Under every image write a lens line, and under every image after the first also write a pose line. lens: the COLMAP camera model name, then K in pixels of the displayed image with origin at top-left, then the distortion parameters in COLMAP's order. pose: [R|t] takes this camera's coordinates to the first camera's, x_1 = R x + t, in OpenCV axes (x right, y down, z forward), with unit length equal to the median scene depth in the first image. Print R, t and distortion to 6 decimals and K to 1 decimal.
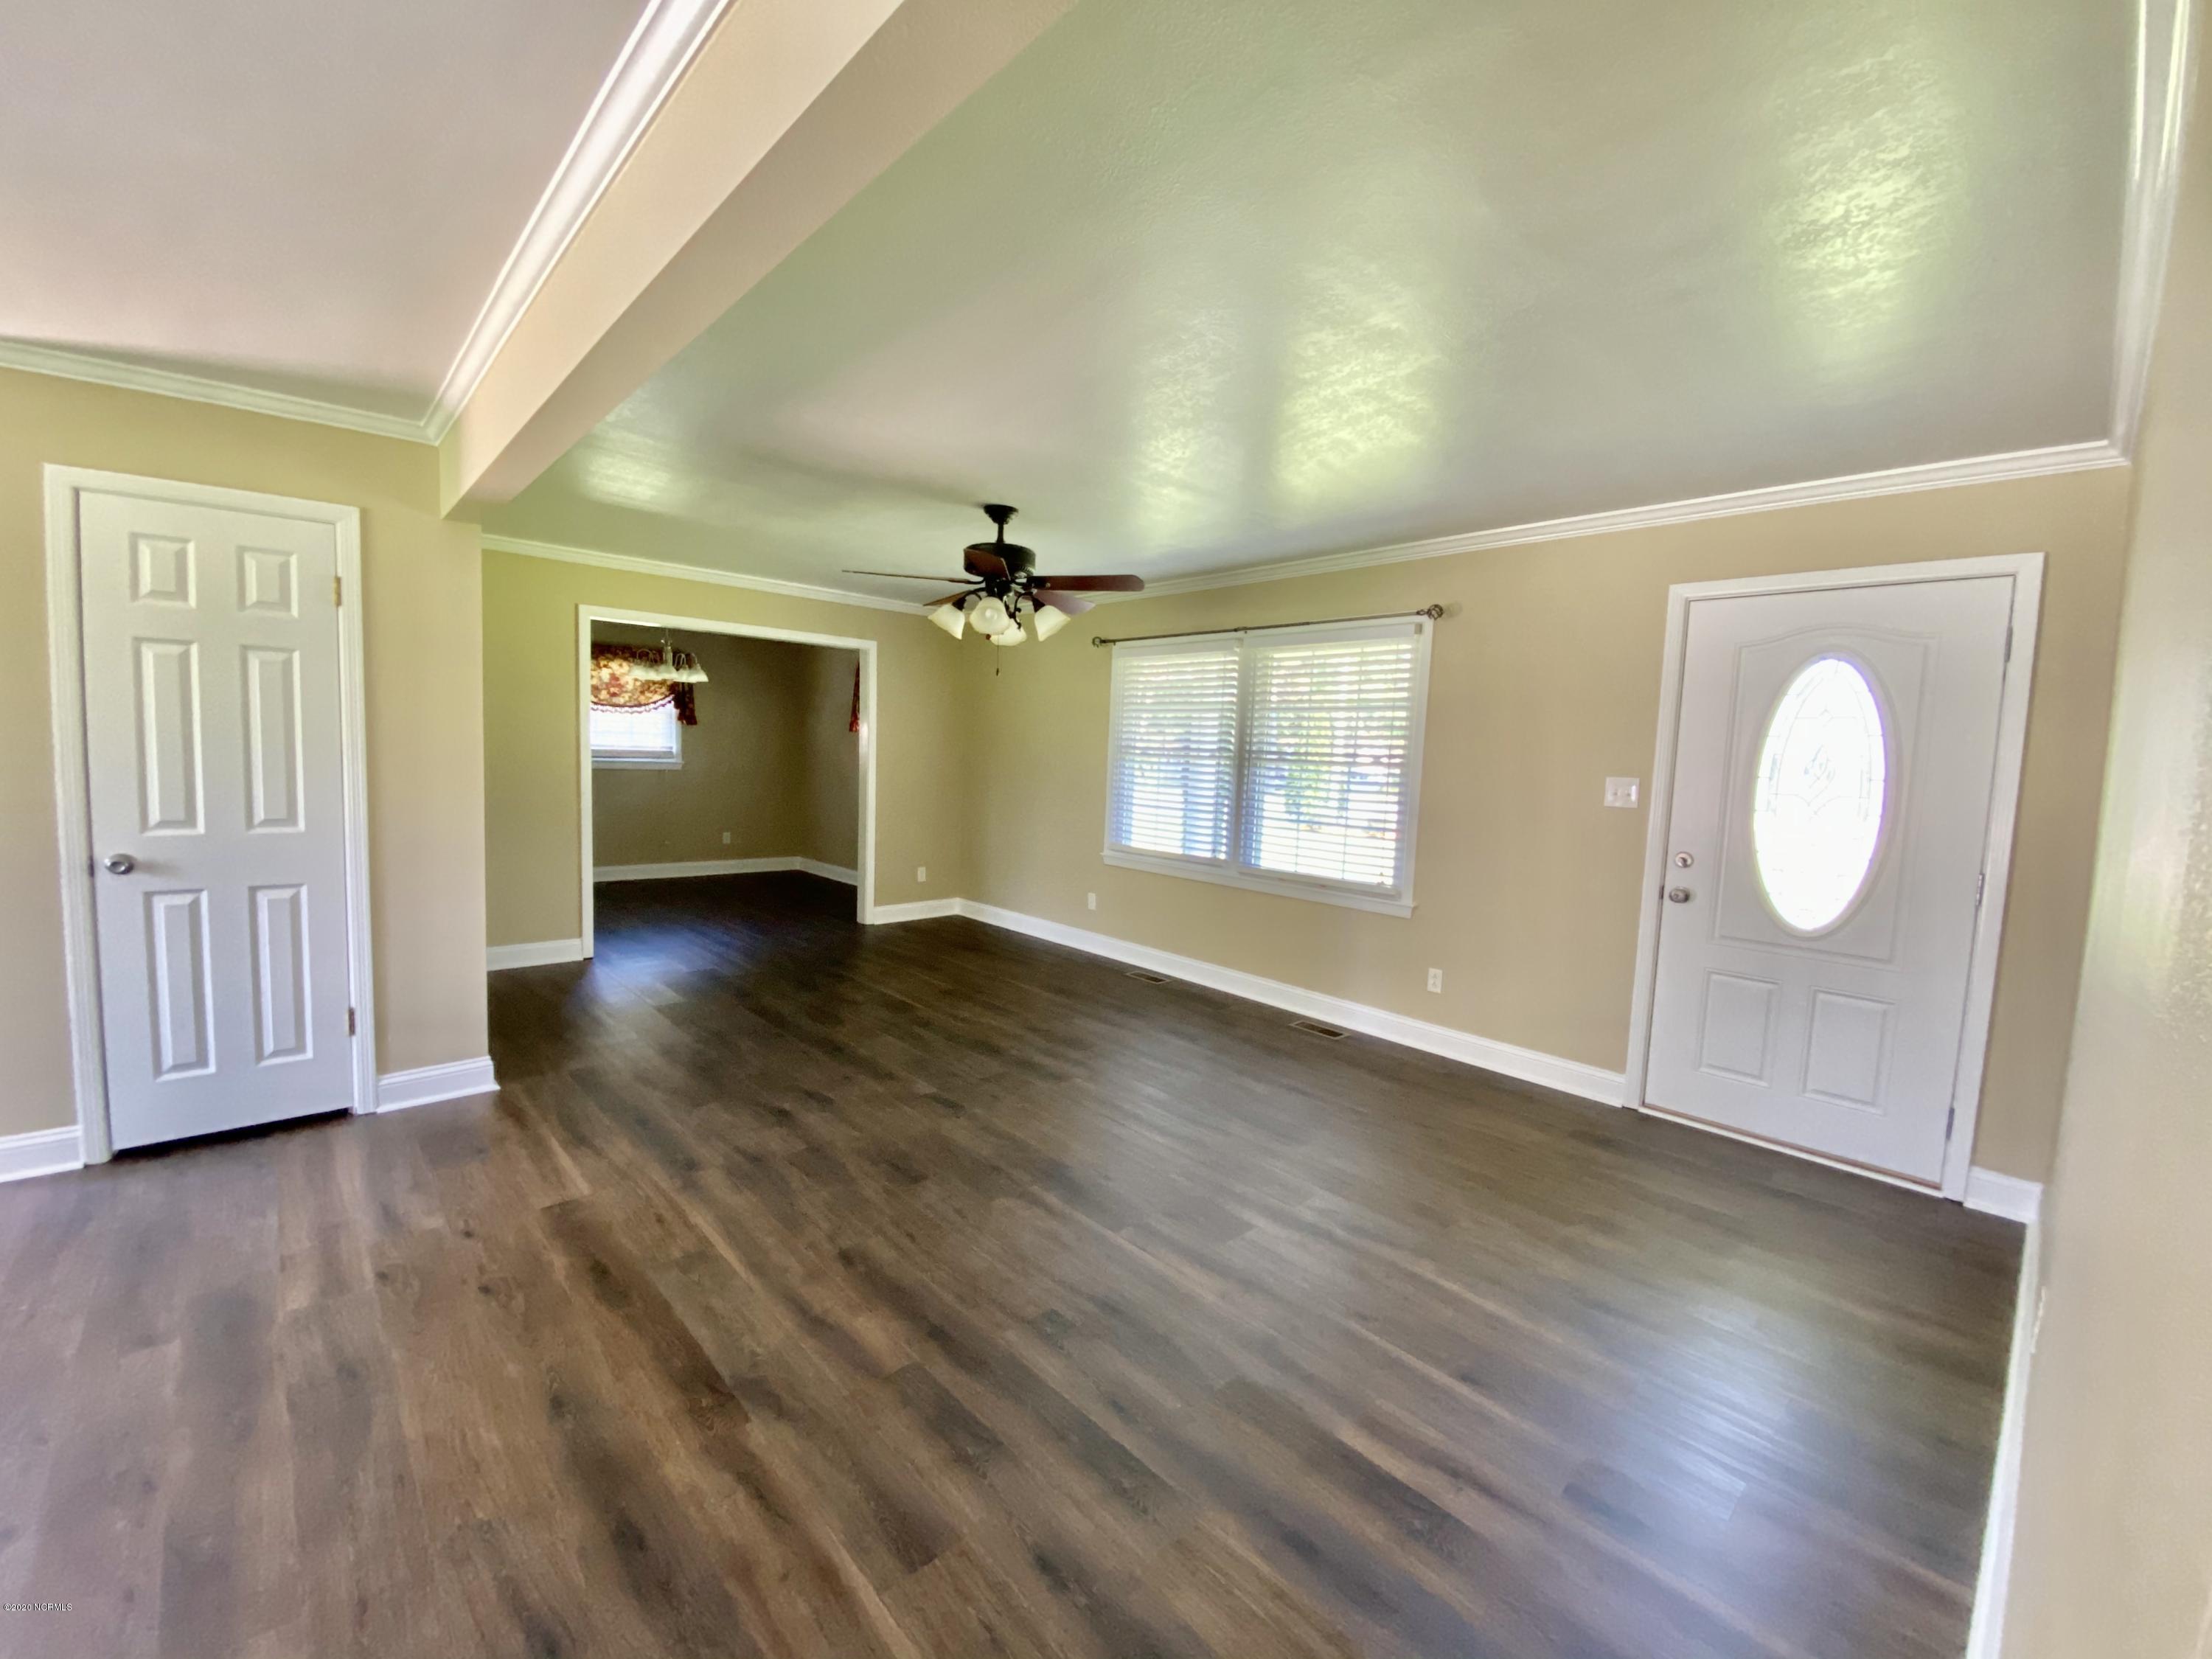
lens RADIAL K [[899.4, 0, 1098.6], [0, 899.4, 832.2], [0, 0, 1]] dist [0.008038, -0.014997]
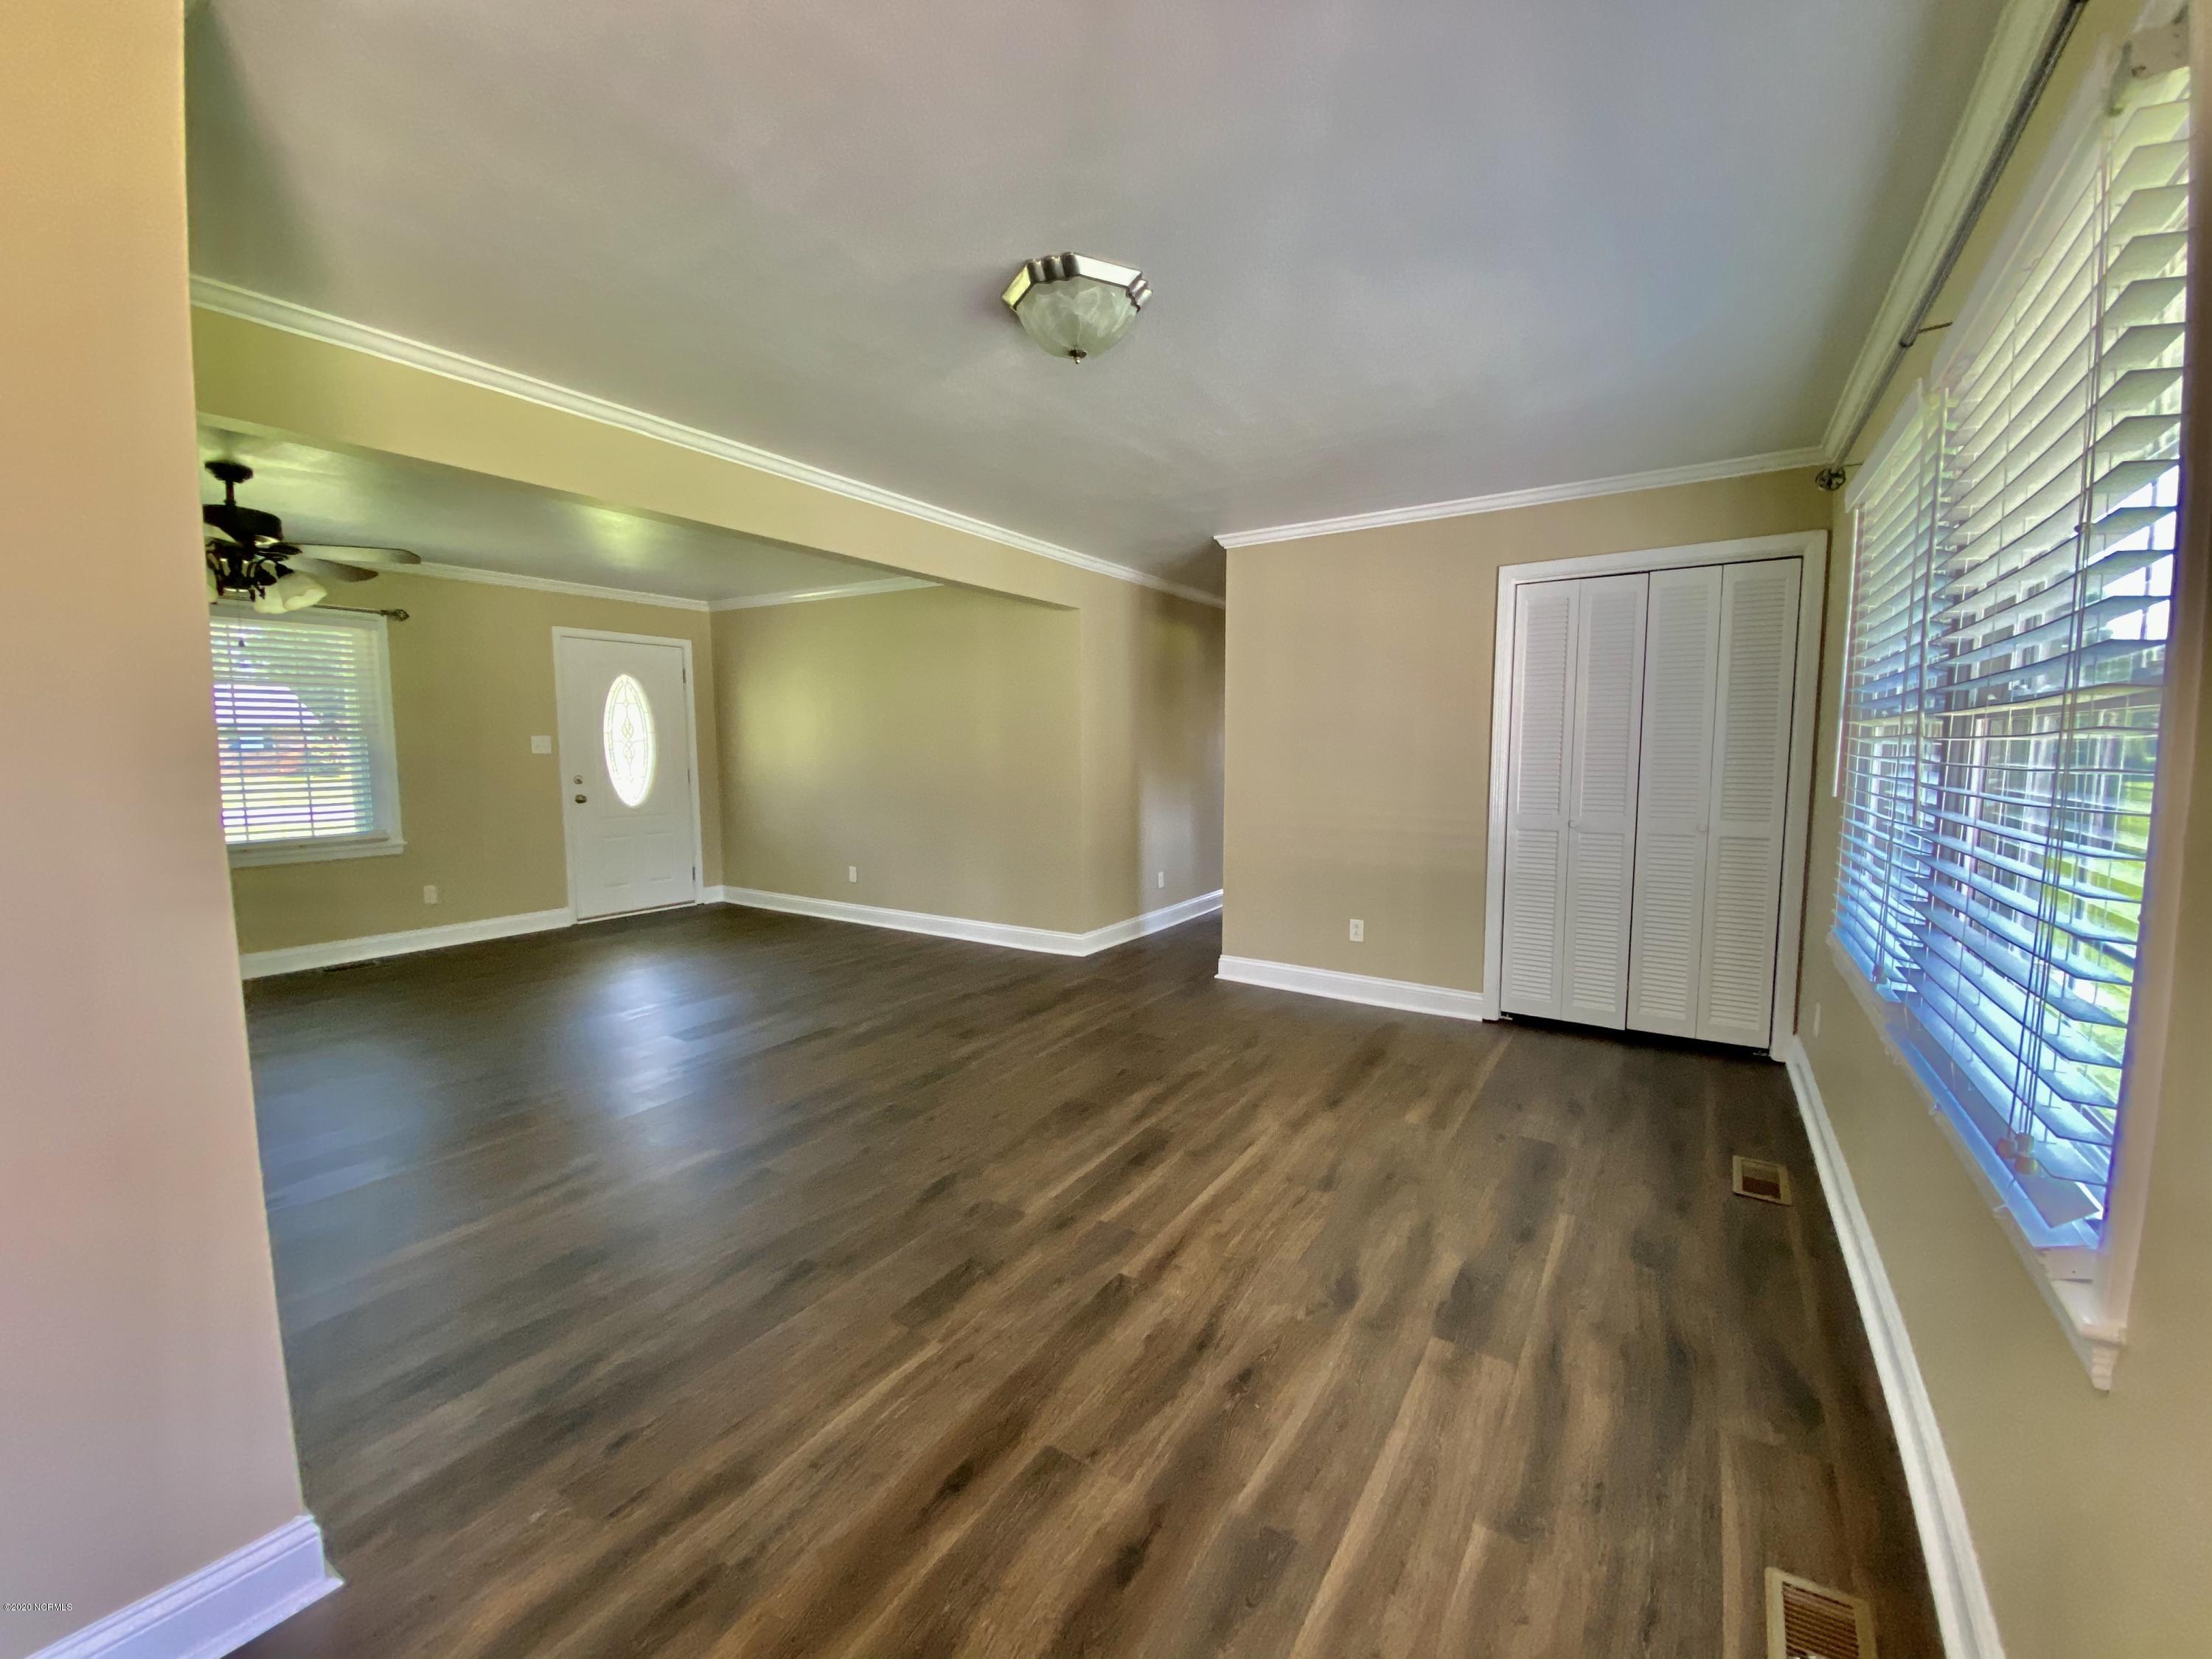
lens RADIAL K [[914.6, 0, 1105.8], [0, 914.6, 831.1], [0, 0, 1]] dist [0.008247, -0.000079]
pose [[-0.256256, -0.131428, 0.957632, -1.198636], [0.079082, 0.984541, 0.156283, -0.061496], [-0.963369, 0.115779, -0.241901, 0.367554]]
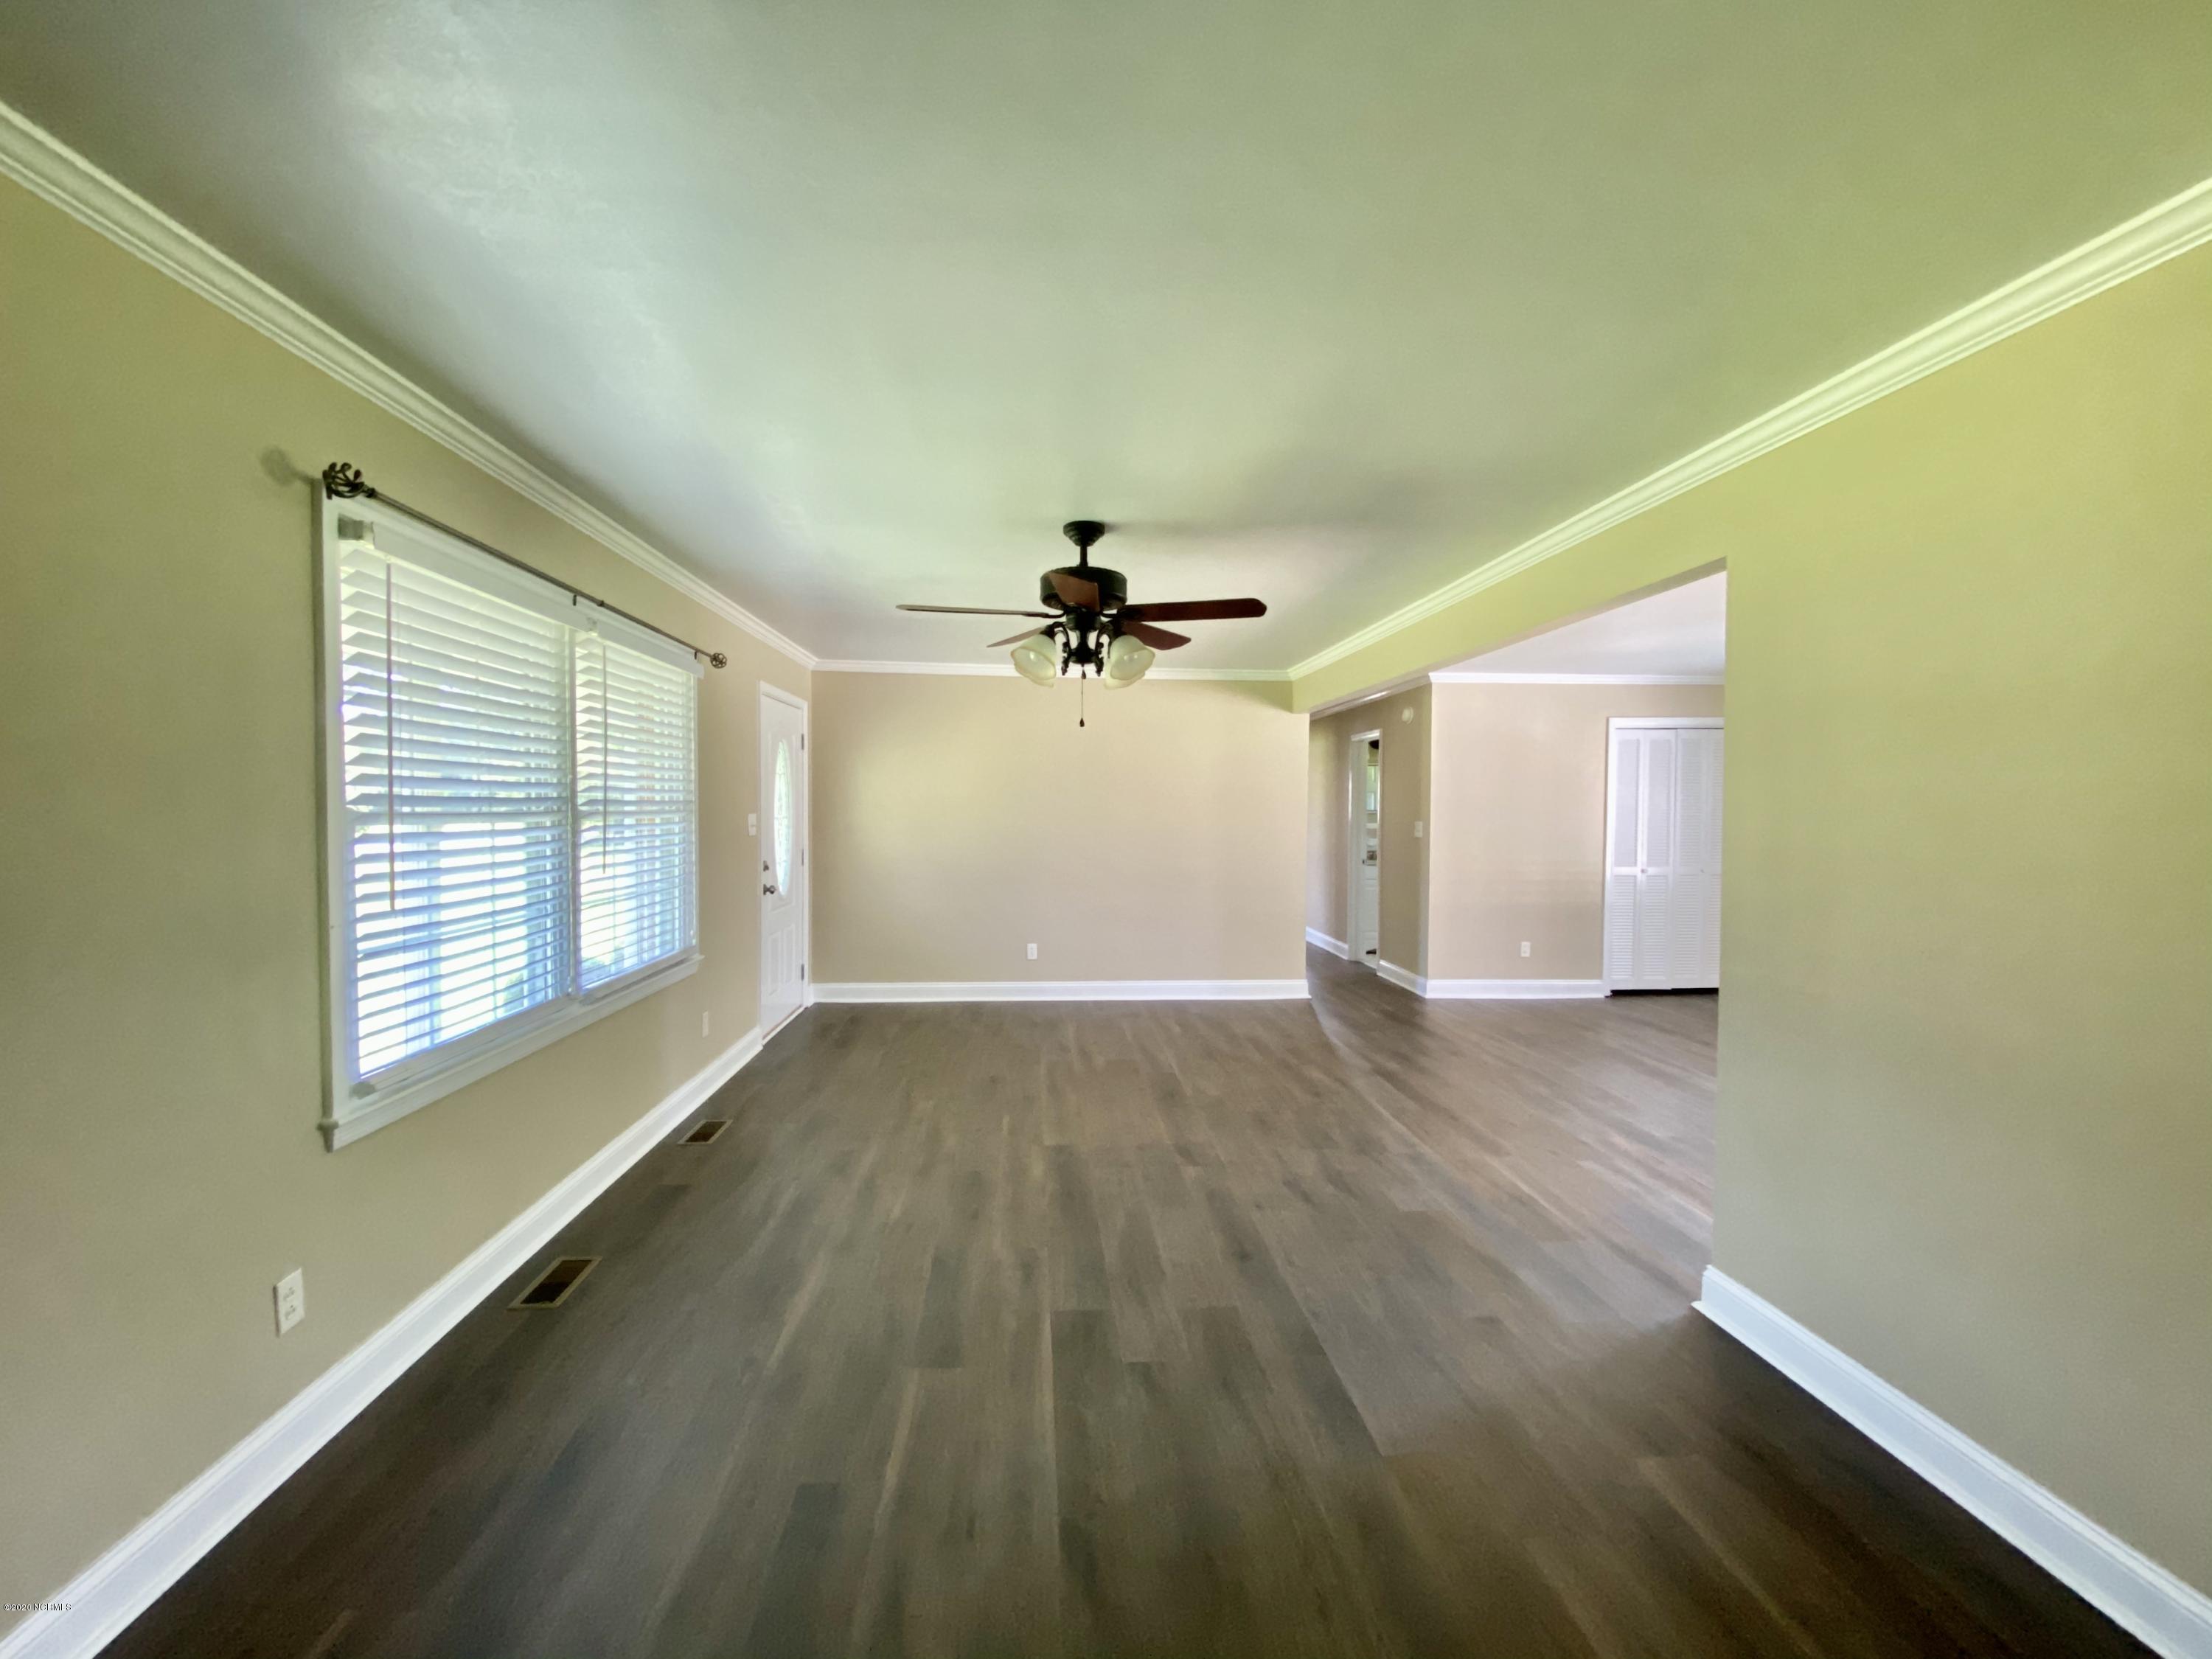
lens RADIAL K [[891.9, 0, 1103.3], [0, 891.9, 835.6], [0, 0, 1]] dist [0.037959, -0.029588]
pose [[-0.790724, -0.066103, 0.608593, -0.588307], [0.017004, 0.991398, 0.129775, -0.170329], [-0.611936, 0.112965, -0.782798, 1.532058]]
